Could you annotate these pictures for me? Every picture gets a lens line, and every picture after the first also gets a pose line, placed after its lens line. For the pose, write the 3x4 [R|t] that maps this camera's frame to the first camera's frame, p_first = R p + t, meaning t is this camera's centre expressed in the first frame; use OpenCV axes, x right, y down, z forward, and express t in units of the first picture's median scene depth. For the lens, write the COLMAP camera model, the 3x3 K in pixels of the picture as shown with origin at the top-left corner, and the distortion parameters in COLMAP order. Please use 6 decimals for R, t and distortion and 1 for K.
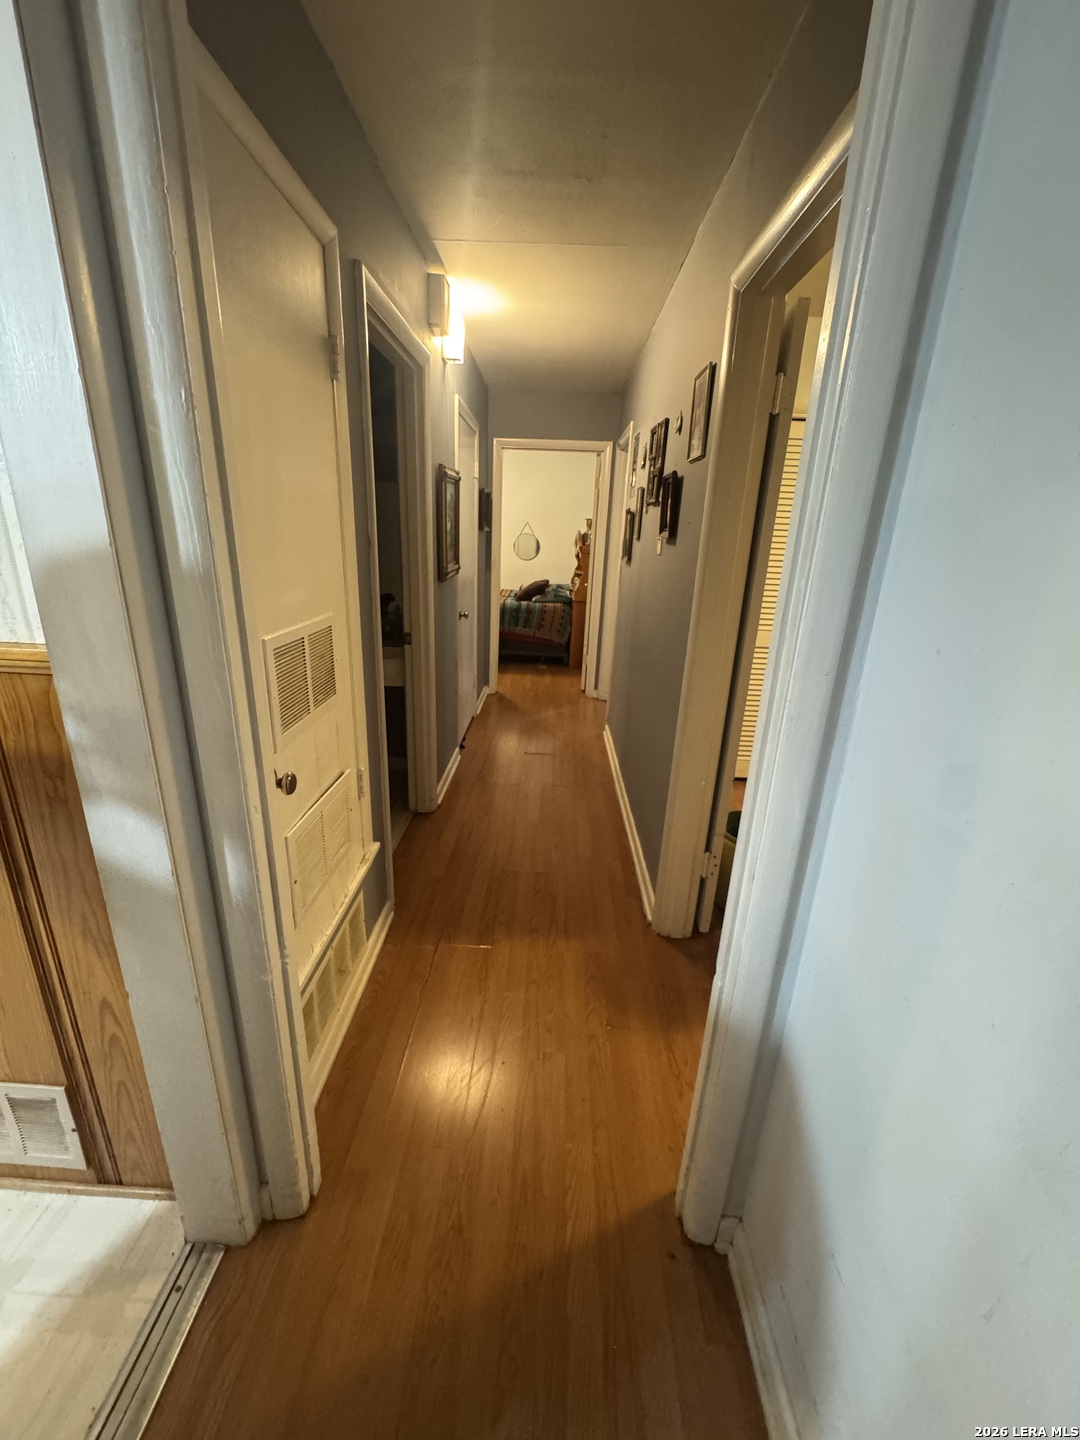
lens RADIAL K [[578.8, 0, 540.0], [0, 578.8, 720.0], [0, 0, 1]] dist [0.000493, 0.000023]
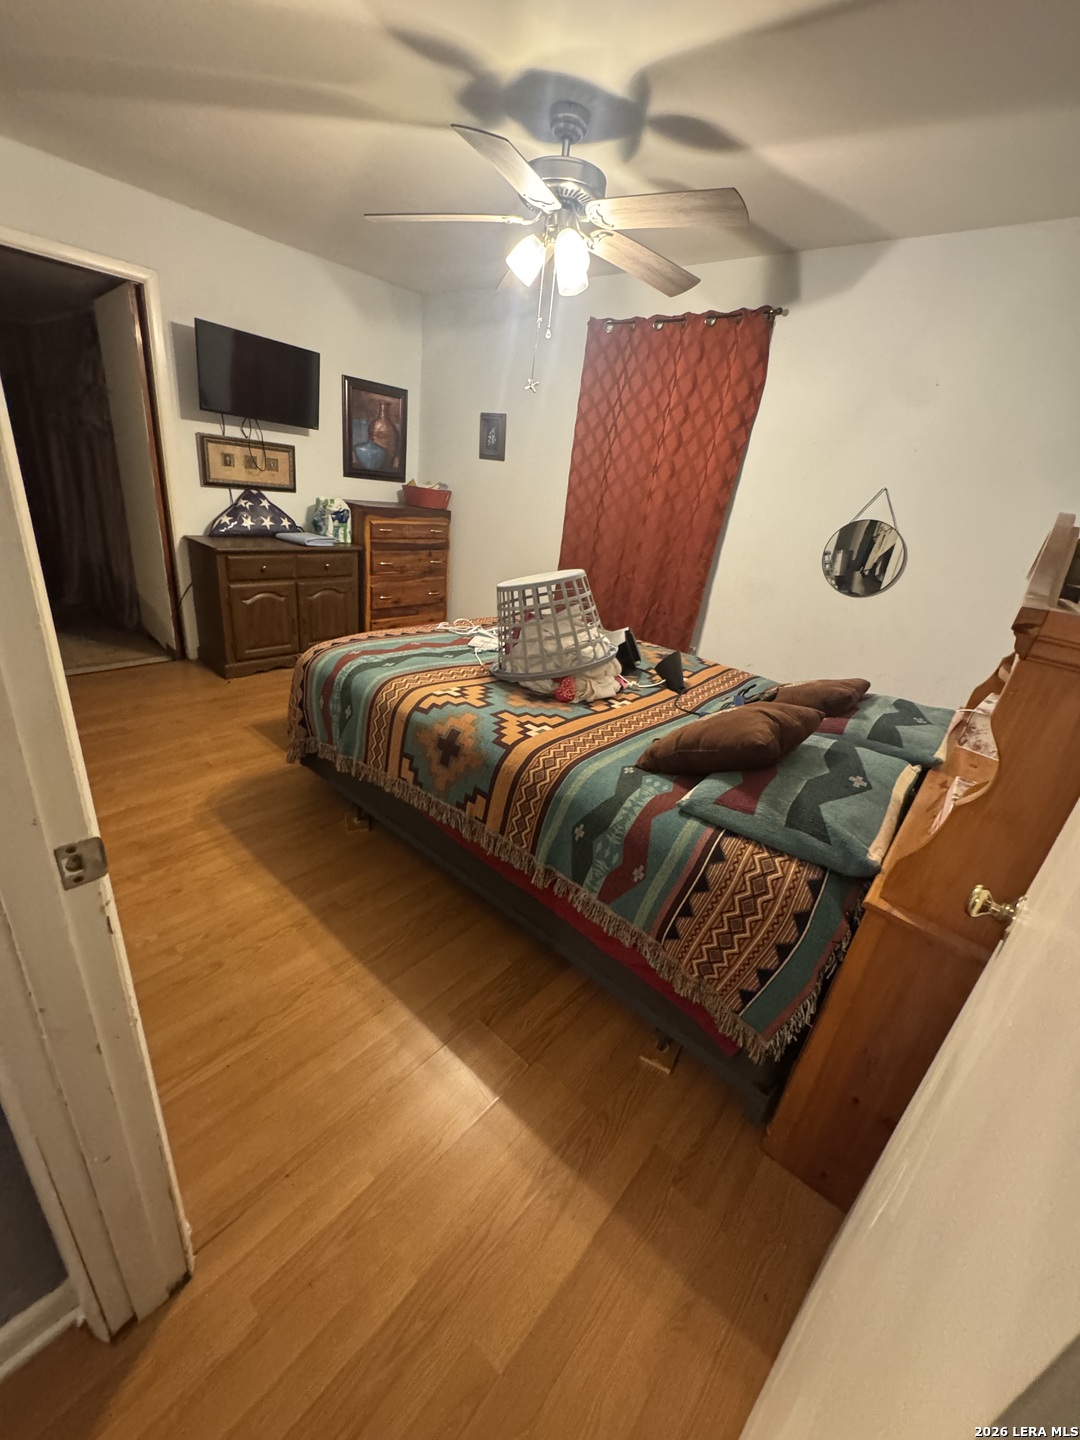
lens RADIAL K [[578.8, 0, 540.0], [0, 578.8, 720.0], [0, 0, 1]] dist [0.000493, 0.000023]
pose [[0.783644, 0.290360, -0.549176, 0.058610], [-0.276168, 0.954713, 0.110699, -0.245822], [0.556448, 0.064916, 0.828343, 0.781768]]
